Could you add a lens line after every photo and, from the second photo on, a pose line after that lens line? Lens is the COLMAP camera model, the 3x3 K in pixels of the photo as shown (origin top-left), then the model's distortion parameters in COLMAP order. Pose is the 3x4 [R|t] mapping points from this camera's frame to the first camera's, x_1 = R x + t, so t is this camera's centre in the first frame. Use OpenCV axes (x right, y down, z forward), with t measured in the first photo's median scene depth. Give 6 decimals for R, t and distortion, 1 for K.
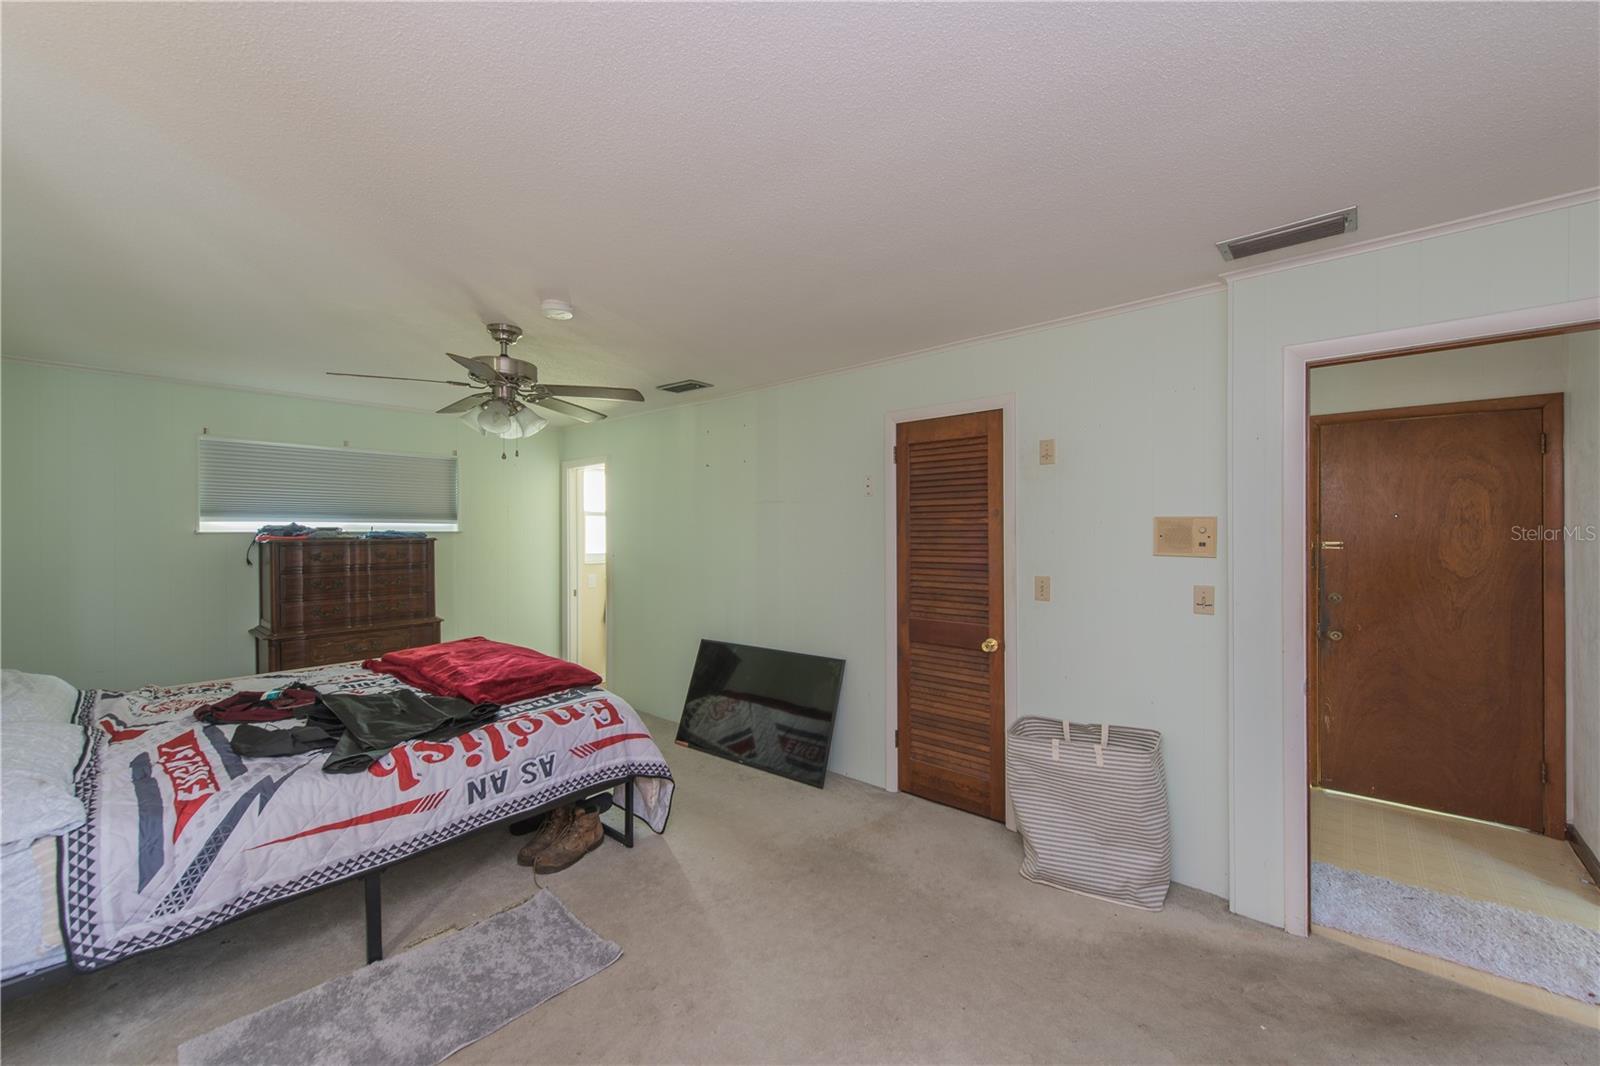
lens RADIAL K [[627.4, 0, 801.6], [0, 627.4, 535.1], [0, 0, 1]] dist [0.012800, -0.000888]
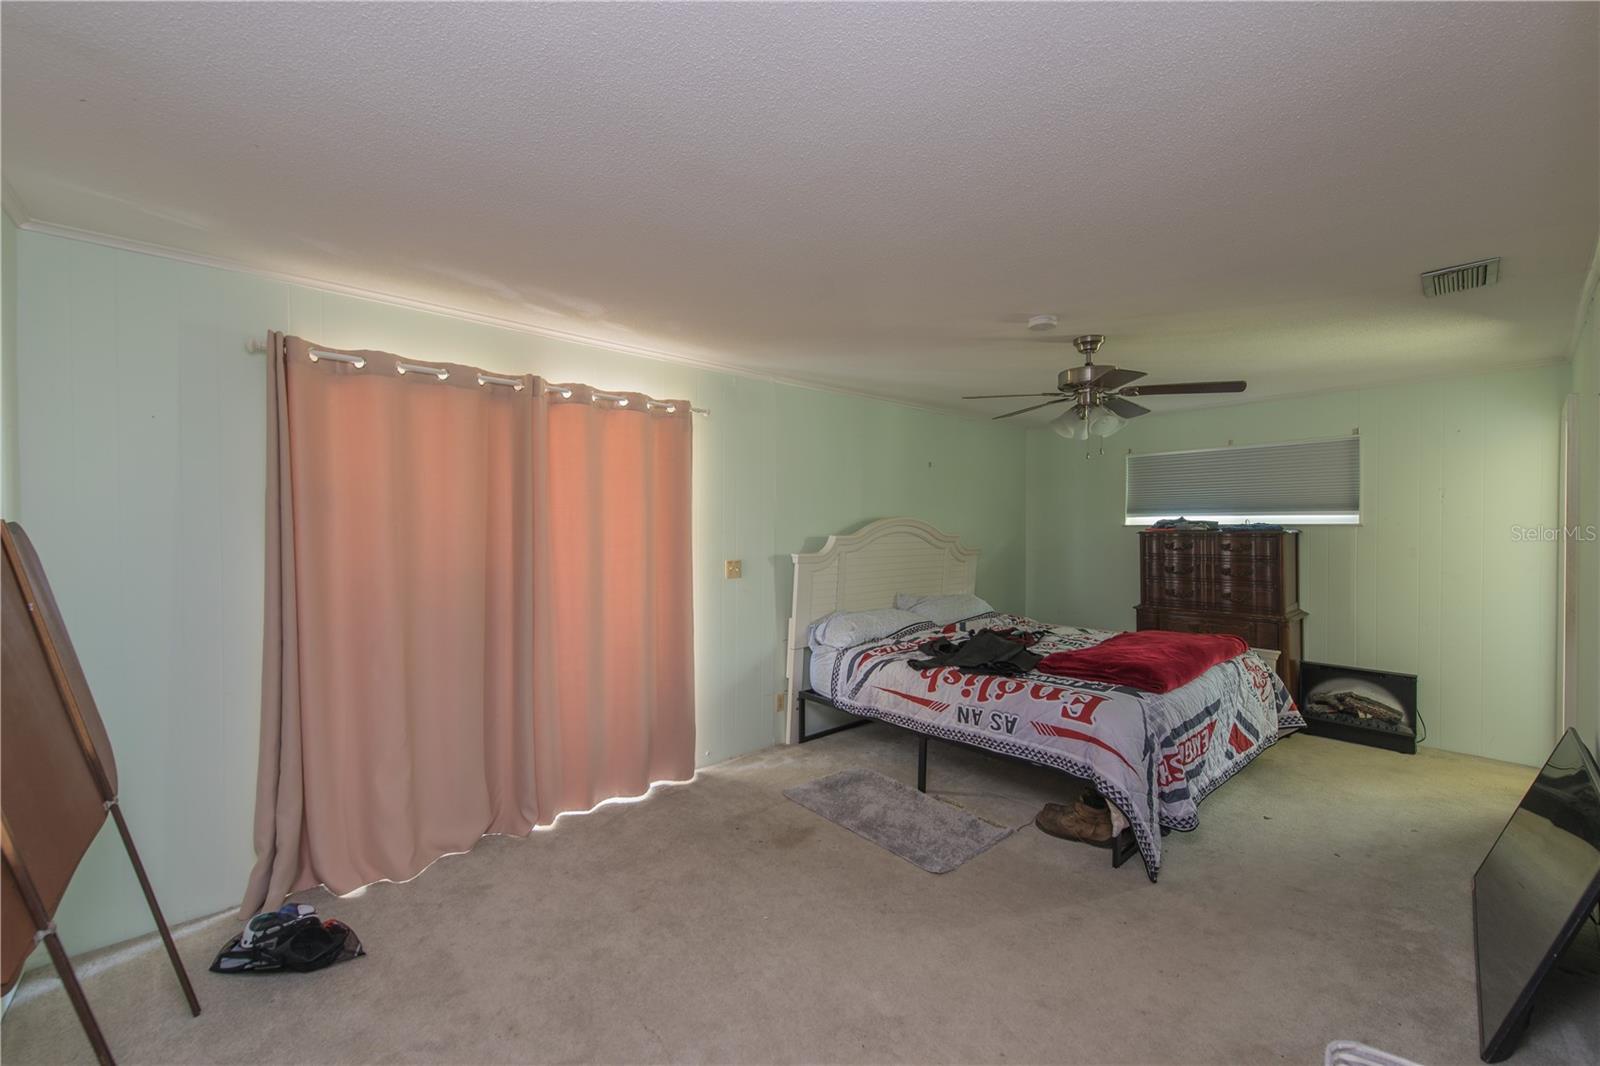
lens RADIAL K [[627.4, 0, 801.0], [0, 627.4, 529.8], [0, 0, 1]] dist [0.012800, -0.000888]
pose [[-0.132766, 0.006752, -0.991124, 0.754217], [-0.002544, 0.999971, 0.007153, -0.004268], [0.991144, 0.003471, -0.132745, 0.713120]]
